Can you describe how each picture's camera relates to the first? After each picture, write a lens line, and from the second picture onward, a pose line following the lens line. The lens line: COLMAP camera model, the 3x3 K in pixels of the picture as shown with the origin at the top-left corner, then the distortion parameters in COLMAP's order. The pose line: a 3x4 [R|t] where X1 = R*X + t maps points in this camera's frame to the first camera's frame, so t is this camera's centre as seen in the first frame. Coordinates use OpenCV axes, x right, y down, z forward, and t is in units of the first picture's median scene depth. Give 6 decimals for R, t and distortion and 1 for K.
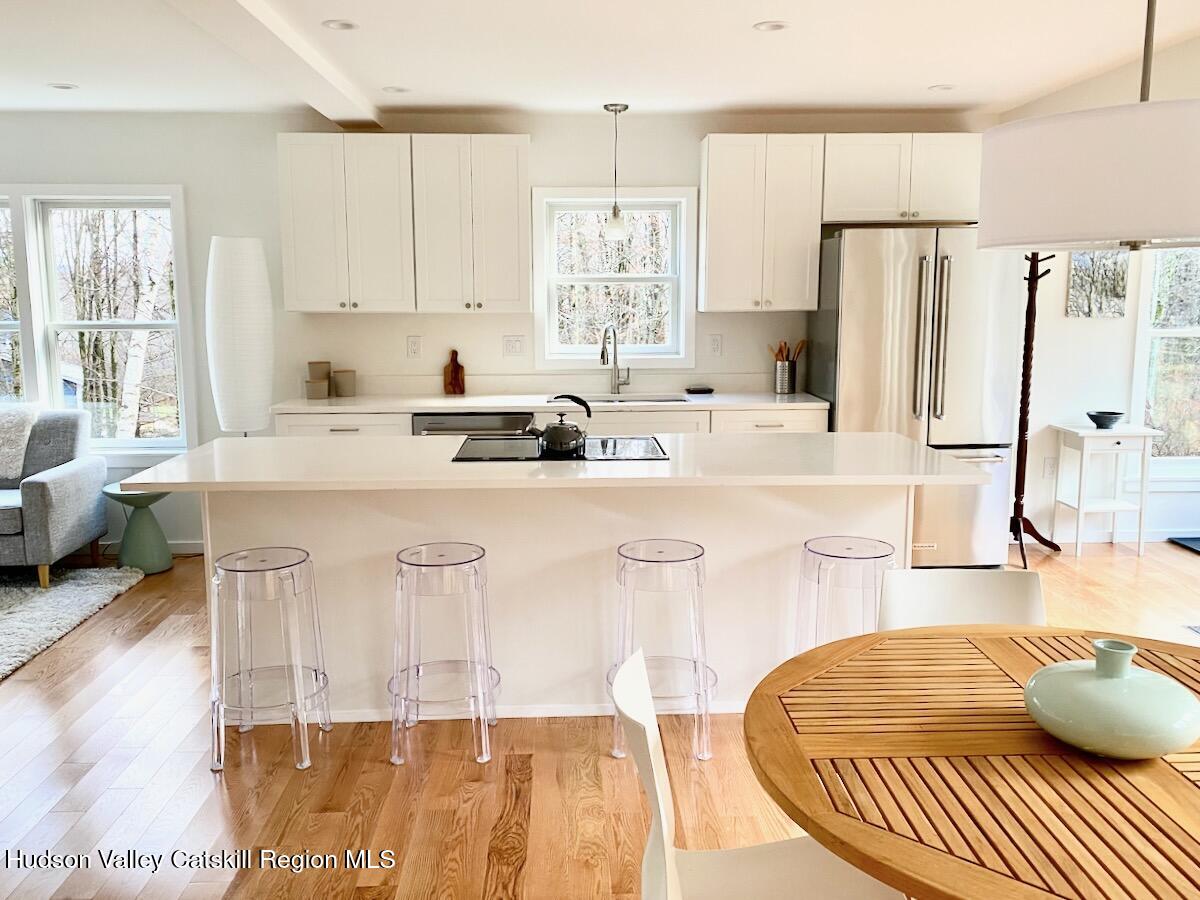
lens RADIAL K [[1000.3, 0, 600.0], [0, 1000.3, 450.0], [0, 0, 1]] dist [0.043970, -0.003350]
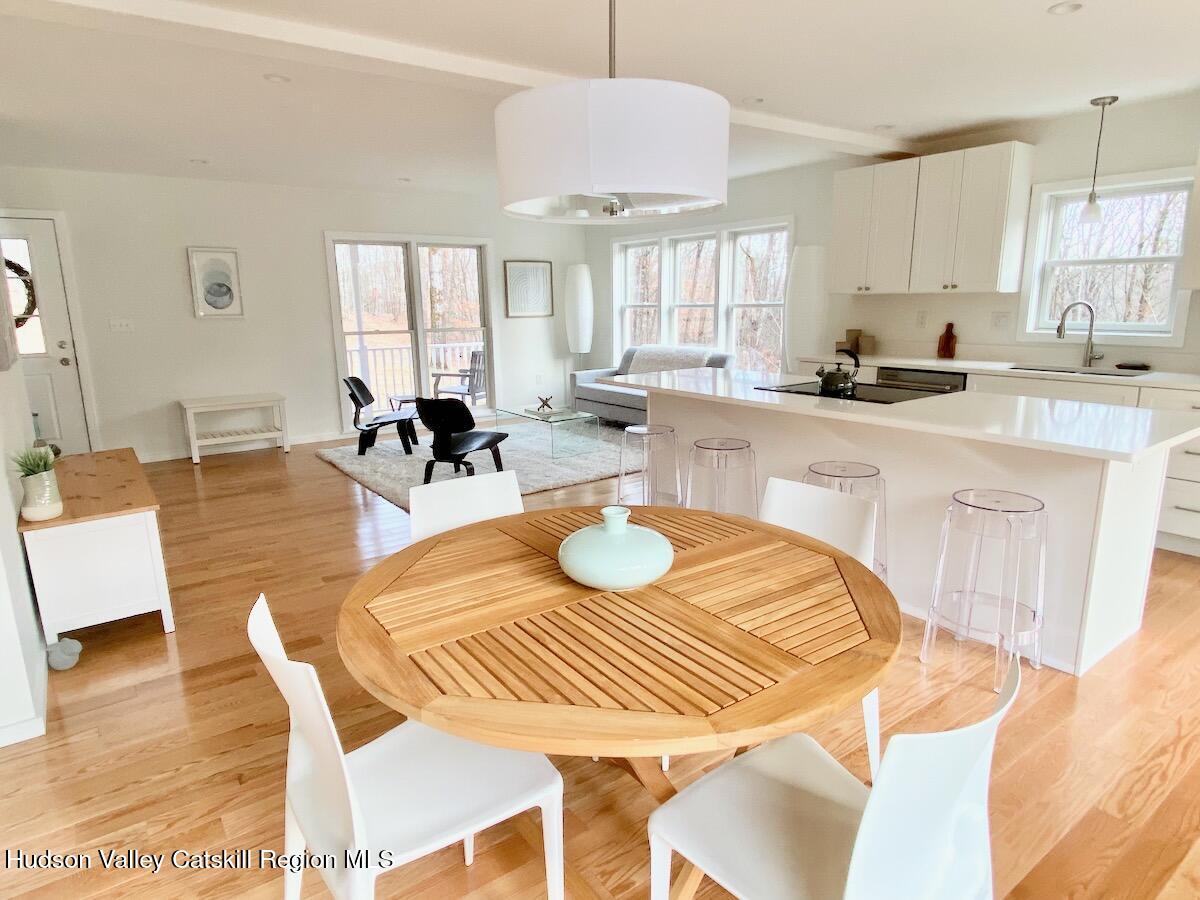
lens RADIAL K [[697.8, 0, 602.0], [0, 697.8, 441.6], [0, 0, 1]] dist [0.068758, -0.067388]
pose [[0.563208, 0.164050, -0.809867, 0.388285], [-0.119658, 0.985956, 0.116505, -0.002917], [0.817606, 0.031291, 0.574928, 0.130683]]
